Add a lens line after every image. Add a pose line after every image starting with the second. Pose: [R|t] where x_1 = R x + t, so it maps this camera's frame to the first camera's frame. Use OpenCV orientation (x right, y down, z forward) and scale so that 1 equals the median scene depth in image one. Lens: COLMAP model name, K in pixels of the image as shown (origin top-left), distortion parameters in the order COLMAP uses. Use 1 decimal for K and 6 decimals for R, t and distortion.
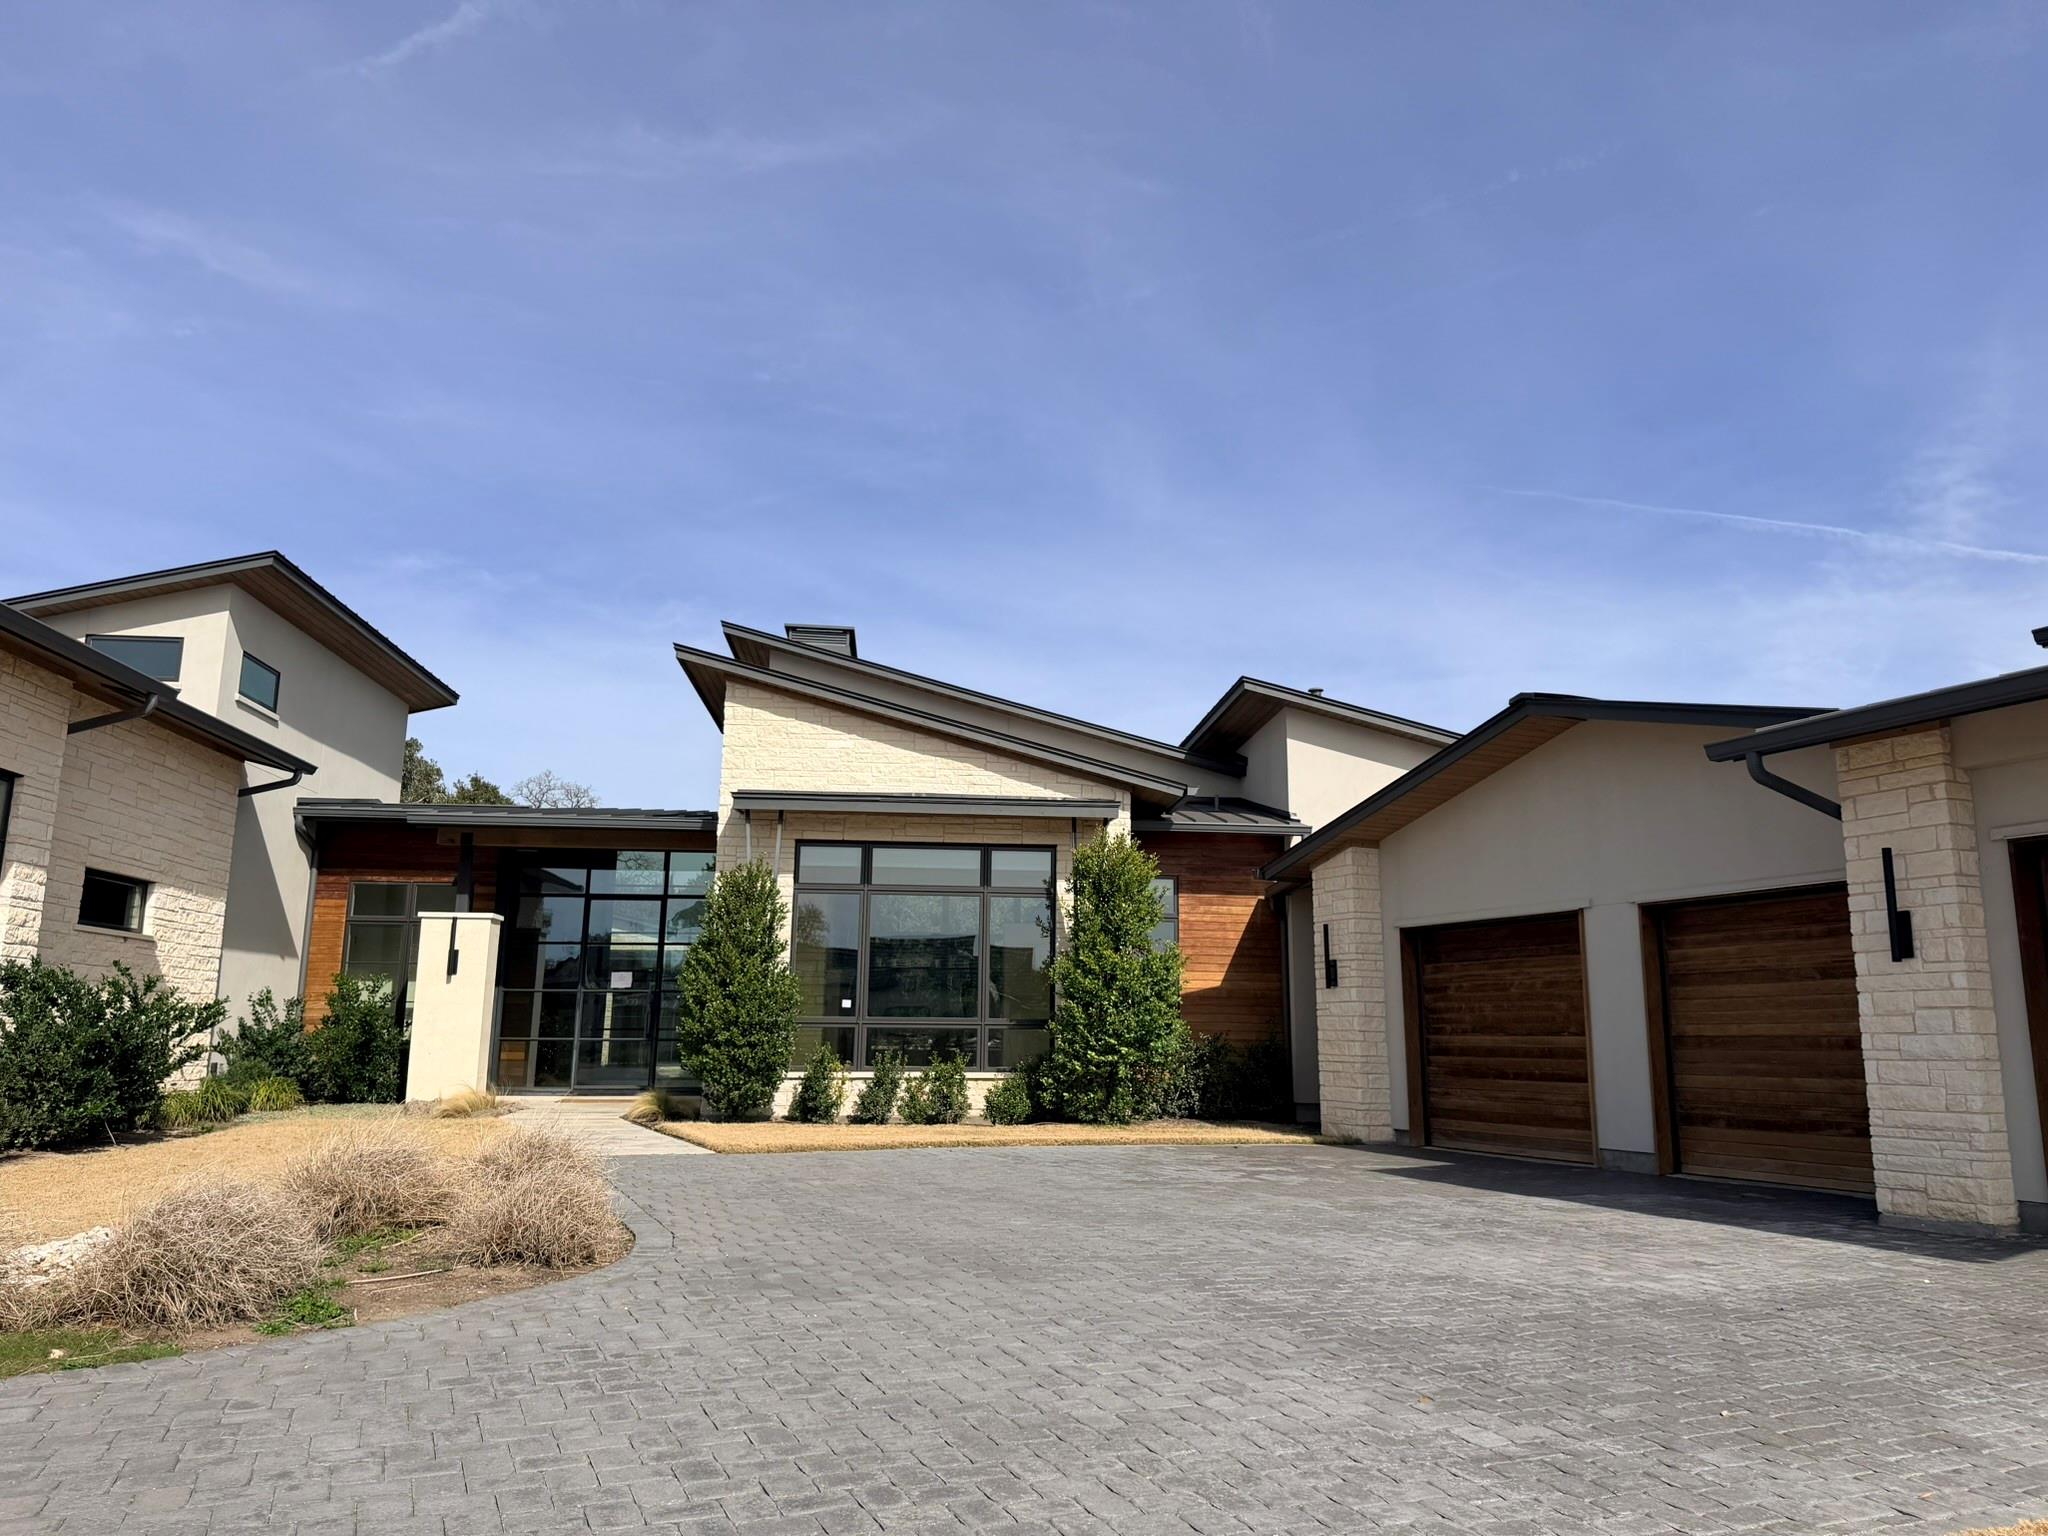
lens RADIAL K [[1465.6, 0, 1013.9], [0, 1465.6, 787.7], [0, 0, 1]] dist [0.081852, -0.041980]
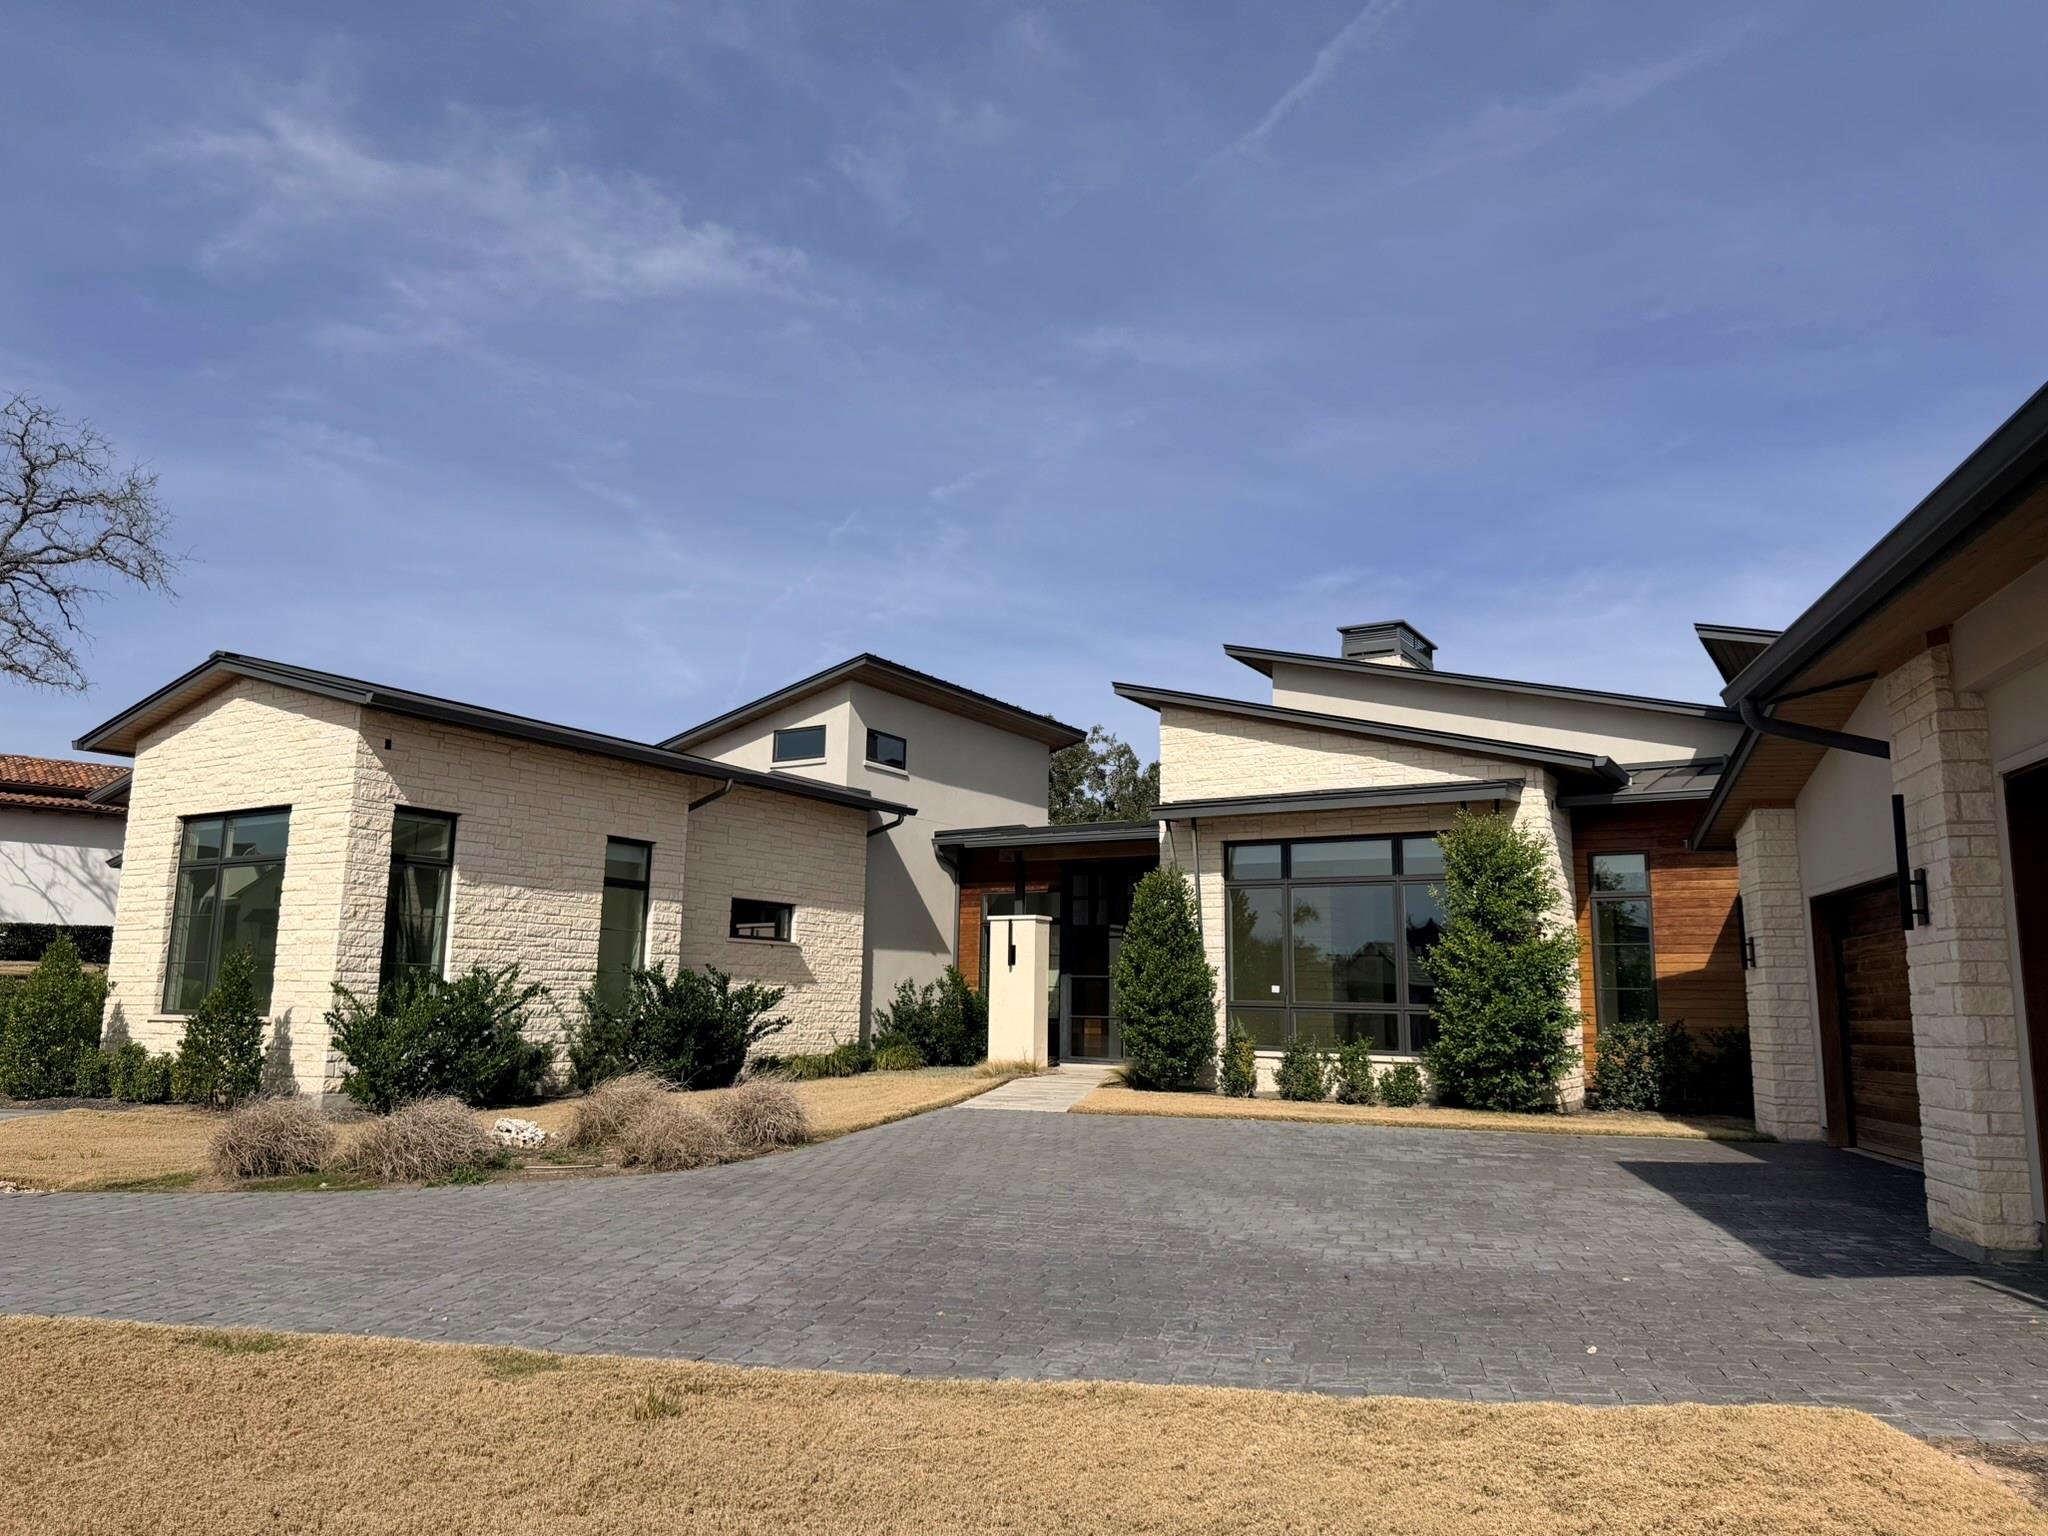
lens RADIAL K [[1465.6, 0, 1055.7], [0, 1465.6, 806.7], [0, 0, 1]] dist [0.081852, -0.041980]
pose [[0.807929, -0.081324, -0.583642, 0.395122], [0.095466, 0.995411, -0.006547, 0.003942], [0.581496, -0.050428, 0.811985, 0.028452]]
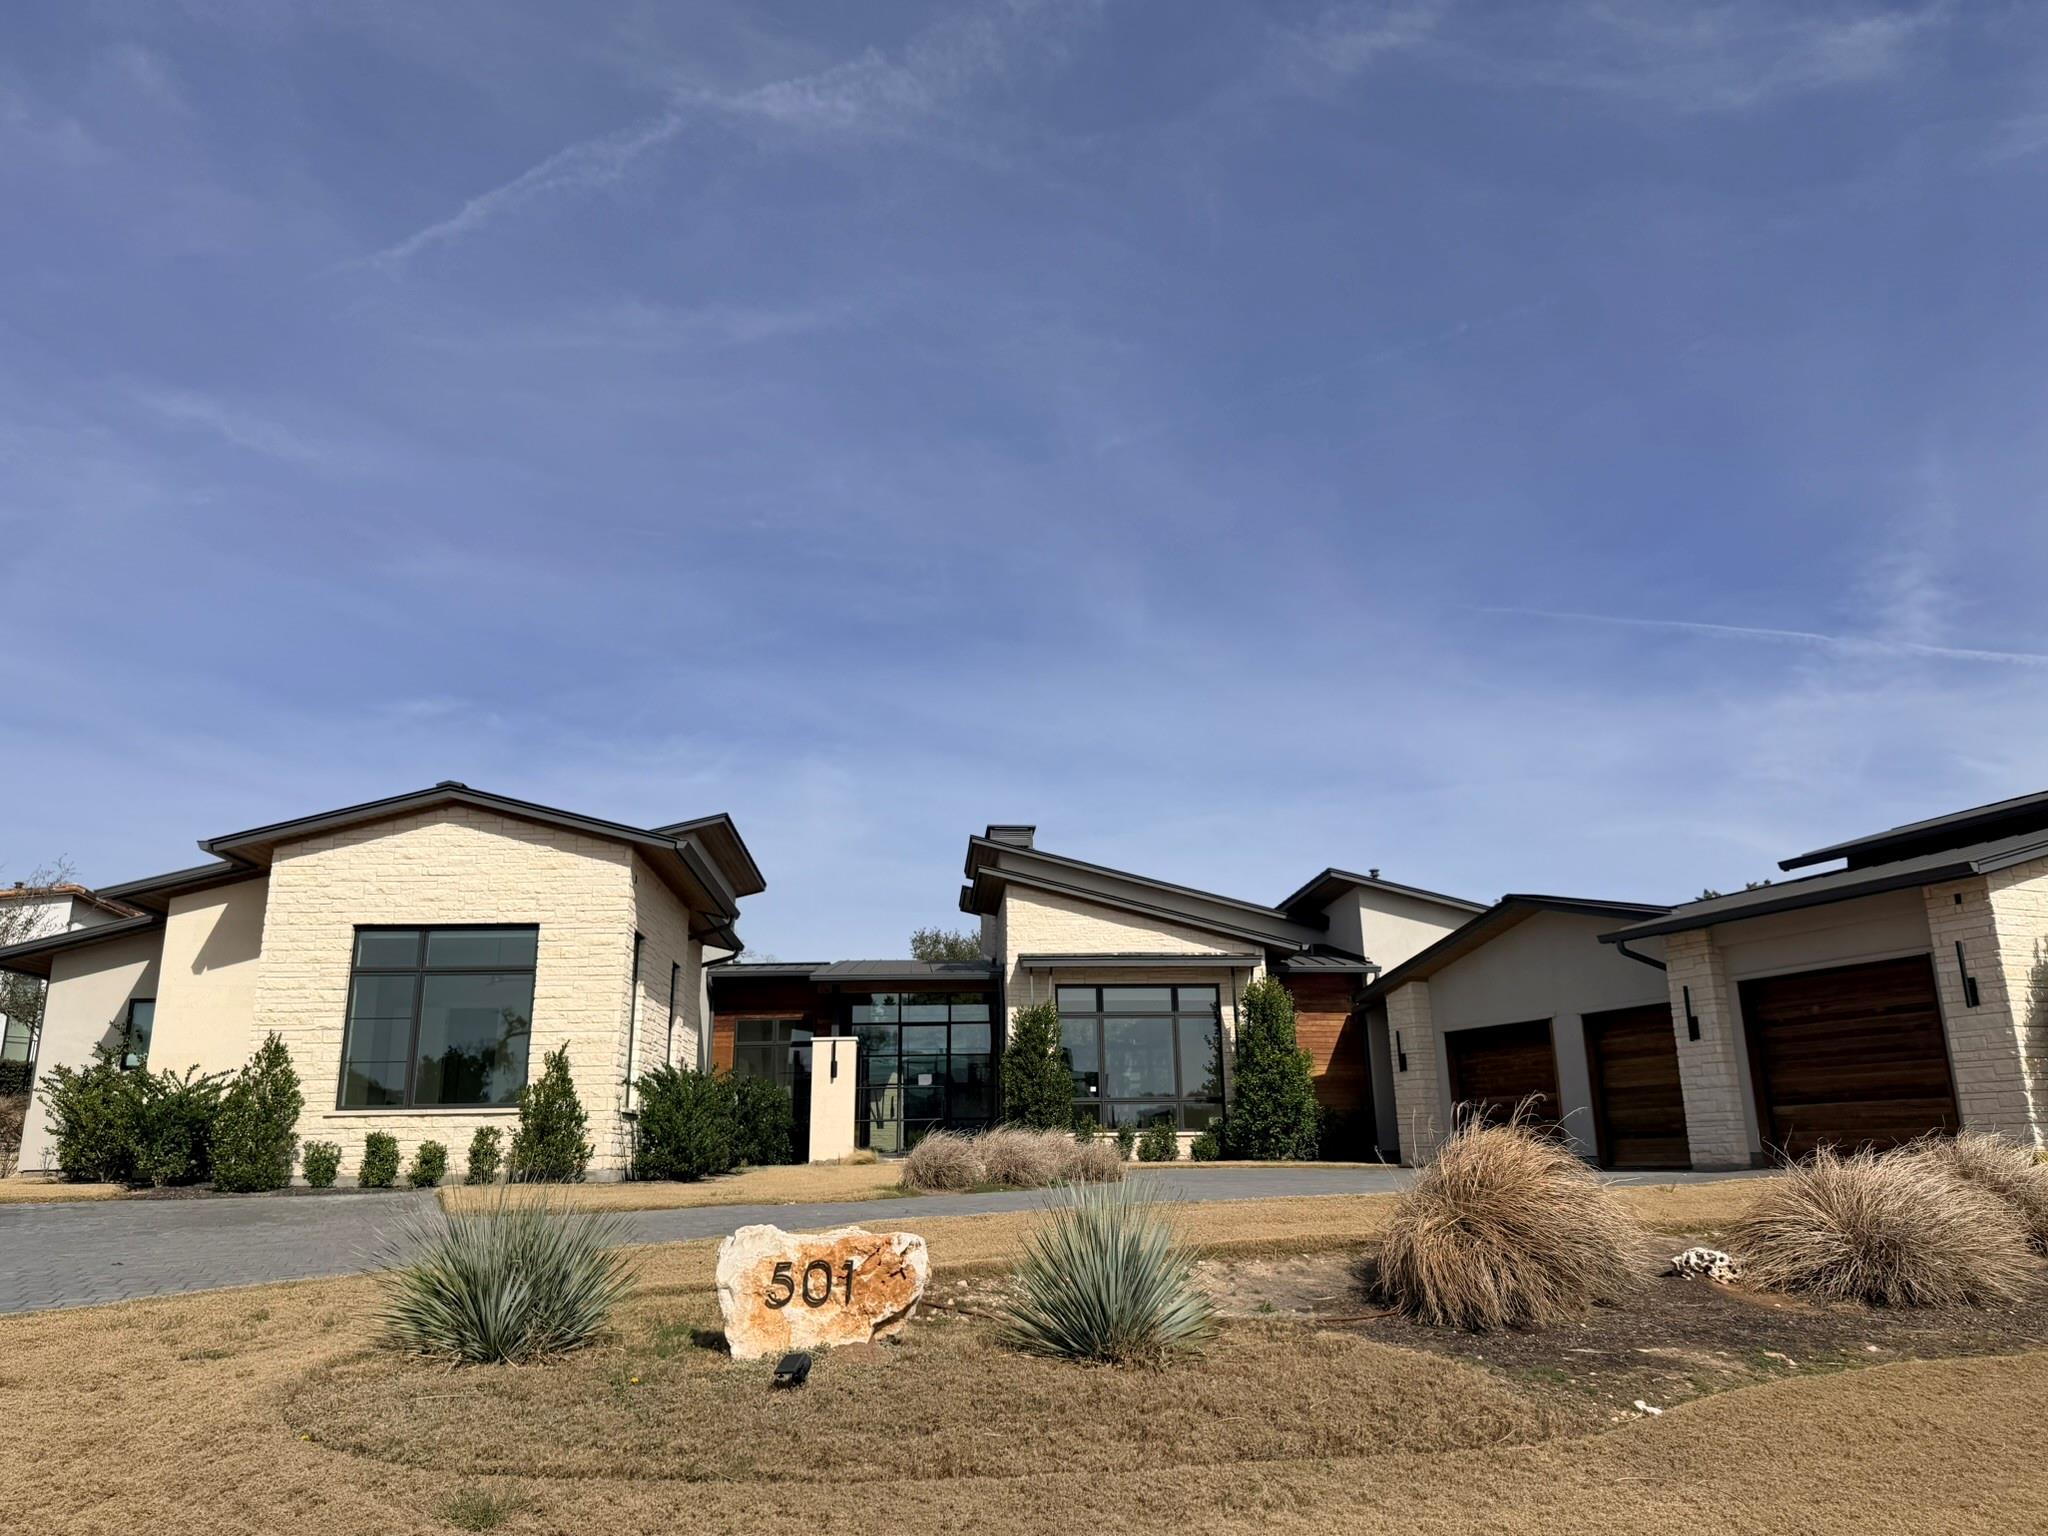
lens RADIAL K [[1465.6, 0, 1027.1], [0, 1465.6, 760.3], [0, 0, 1]] dist [0.081852, -0.041980]
pose [[0.999575, -0.026482, 0.012183, -0.191359], [0.027524, 0.995066, -0.095316, -0.054605], [-0.009599, 0.095611, 0.995372, -0.590559]]
